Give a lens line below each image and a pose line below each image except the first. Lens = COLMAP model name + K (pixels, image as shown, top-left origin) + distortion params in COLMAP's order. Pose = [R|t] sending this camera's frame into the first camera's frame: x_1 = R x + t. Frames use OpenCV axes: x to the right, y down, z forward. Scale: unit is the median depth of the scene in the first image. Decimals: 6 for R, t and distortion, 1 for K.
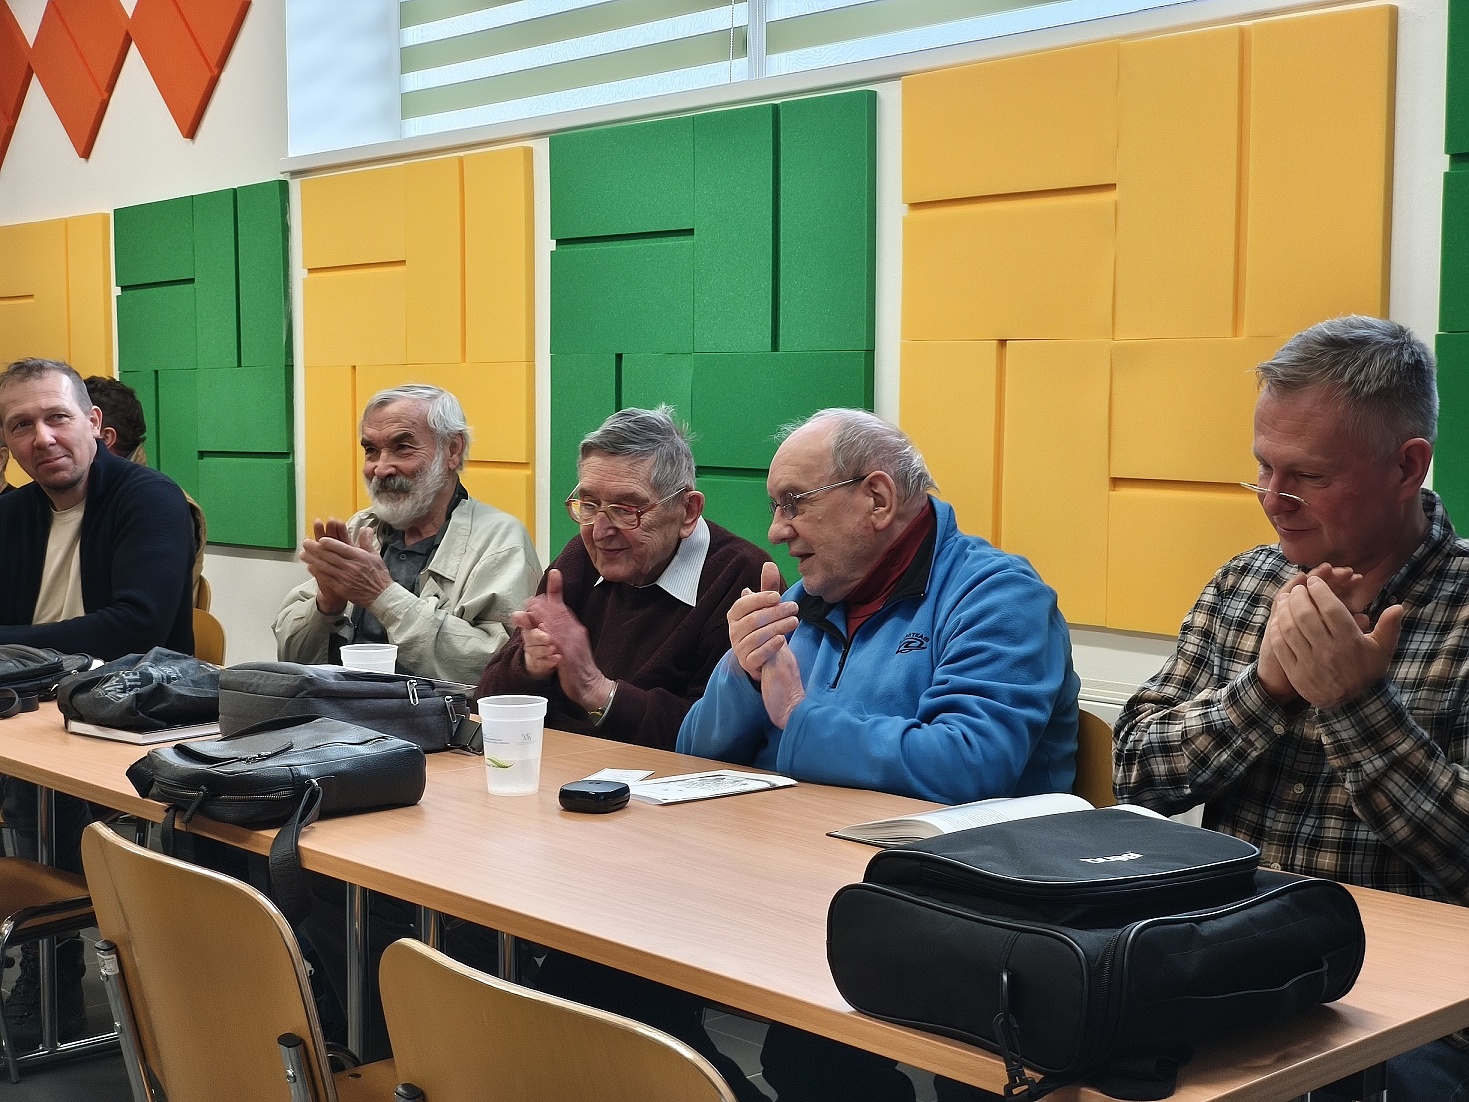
lens RADIAL K [[2036.3, 0, 735.2], [0, 2036.3, 550.7], [0, 0, 1]] dist [0.006486, 0.000000]
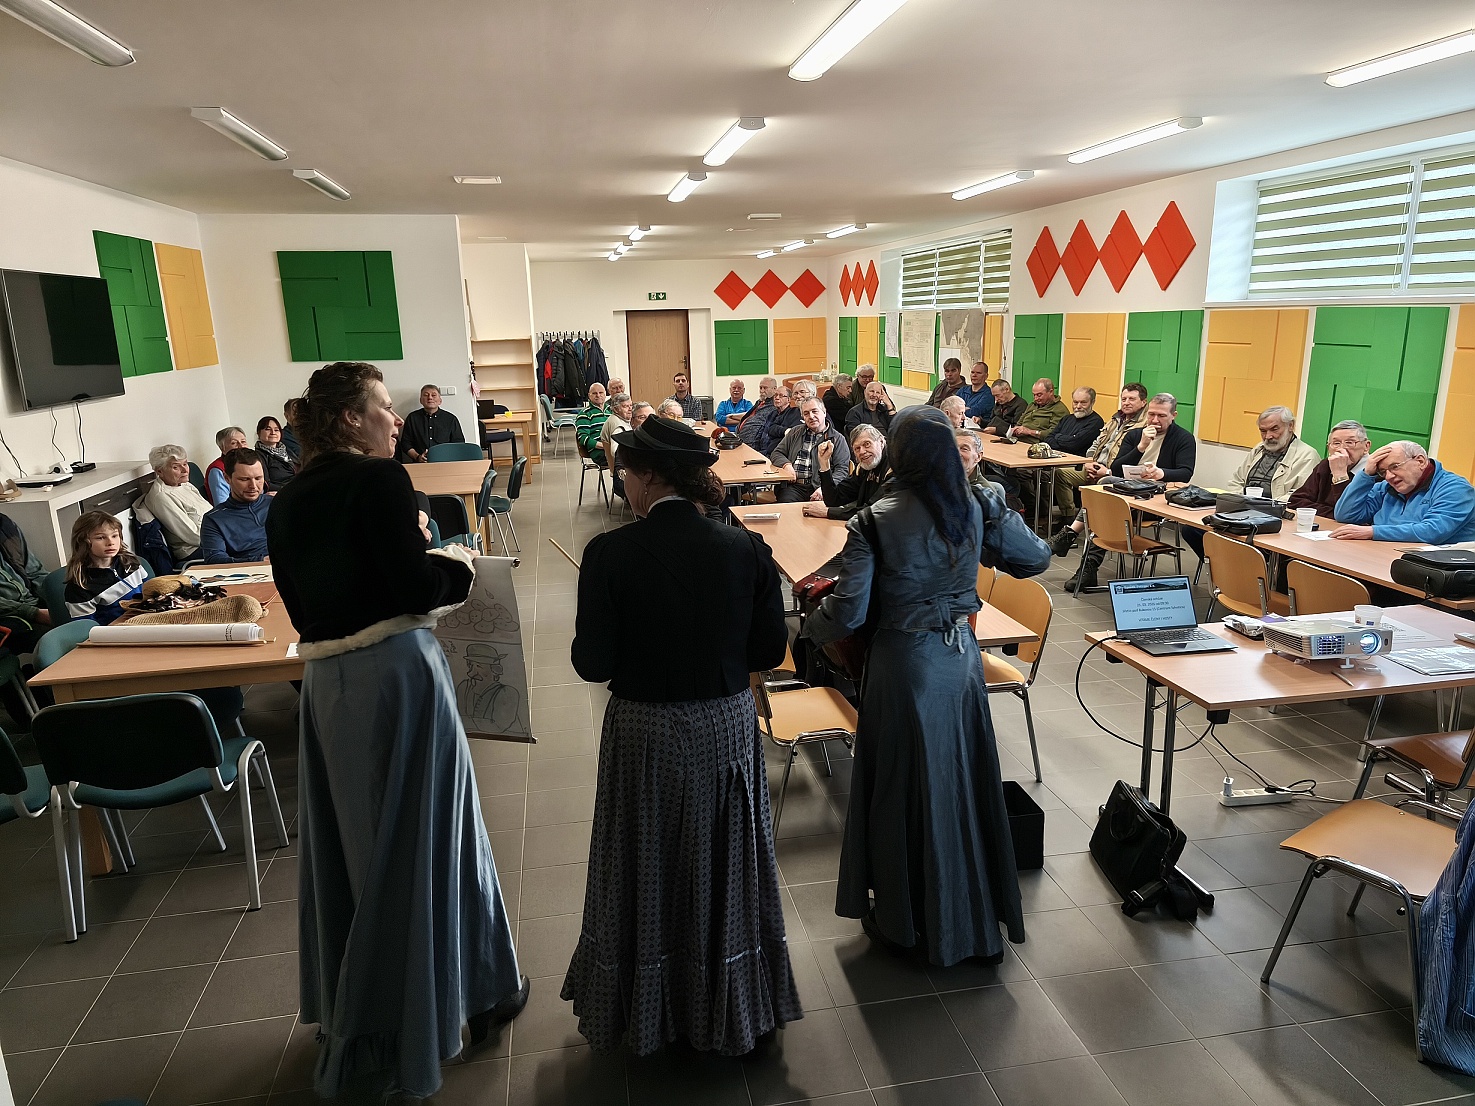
lens RADIAL K [[979.9, 0, 727.0], [0, 979.9, 550.7], [0, 0, 1]] dist [0.028759, -0.005648]
pose [[0.845354, 0.102529, -0.524275, -0.041866], [-0.009946, 0.984260, 0.176447, -0.180684], [0.534113, -0.143946, 0.833068, -1.270321]]
